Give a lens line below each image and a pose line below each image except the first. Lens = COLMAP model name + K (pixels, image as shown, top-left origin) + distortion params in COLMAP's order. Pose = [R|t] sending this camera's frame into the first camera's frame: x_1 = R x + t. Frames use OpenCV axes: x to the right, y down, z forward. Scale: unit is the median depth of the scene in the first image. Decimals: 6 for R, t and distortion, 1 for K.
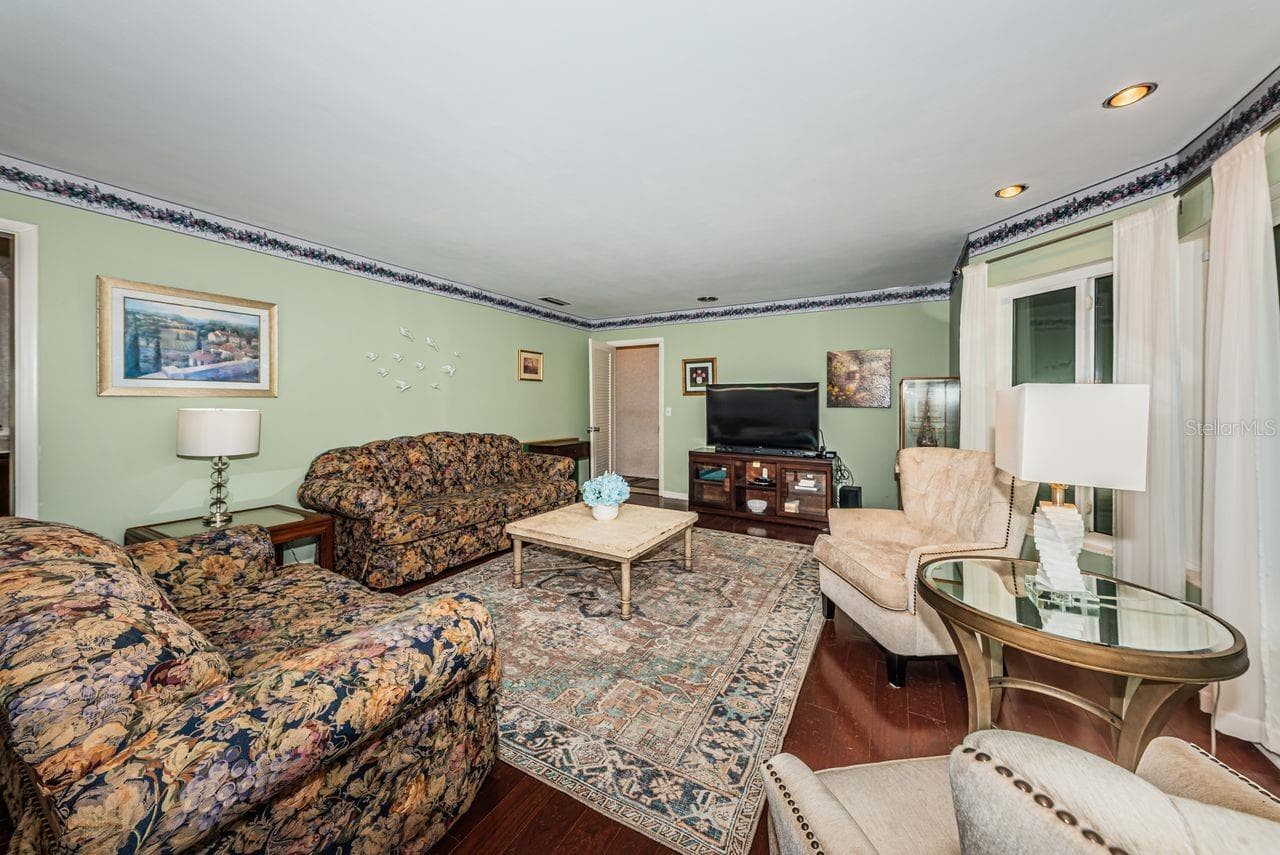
lens RADIAL K [[455.7, 0, 646.1], [0, 455.7, 405.8], [0, 0, 1]] dist [-0.001244, 0.000065]
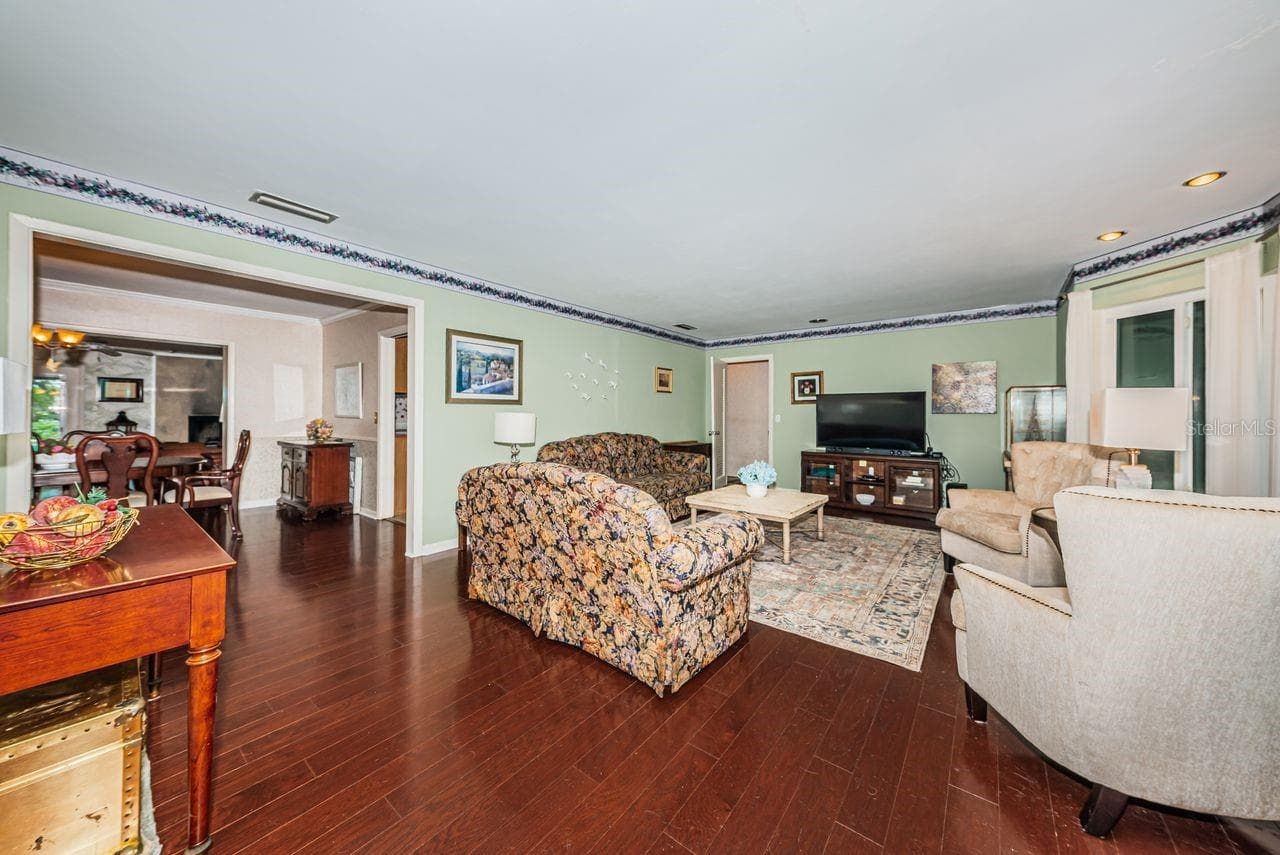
lens RADIAL K [[443.1, 0, 641.7], [0, 443.1, 414.5], [0, 0, 1]] dist [0.005868, -0.000256]
pose [[0.986202, -0.001894, -0.165536, -0.193451], [0.000798, 0.999977, -0.006682, 0.019520], [0.165545, 0.006458, 0.986181, -0.301572]]
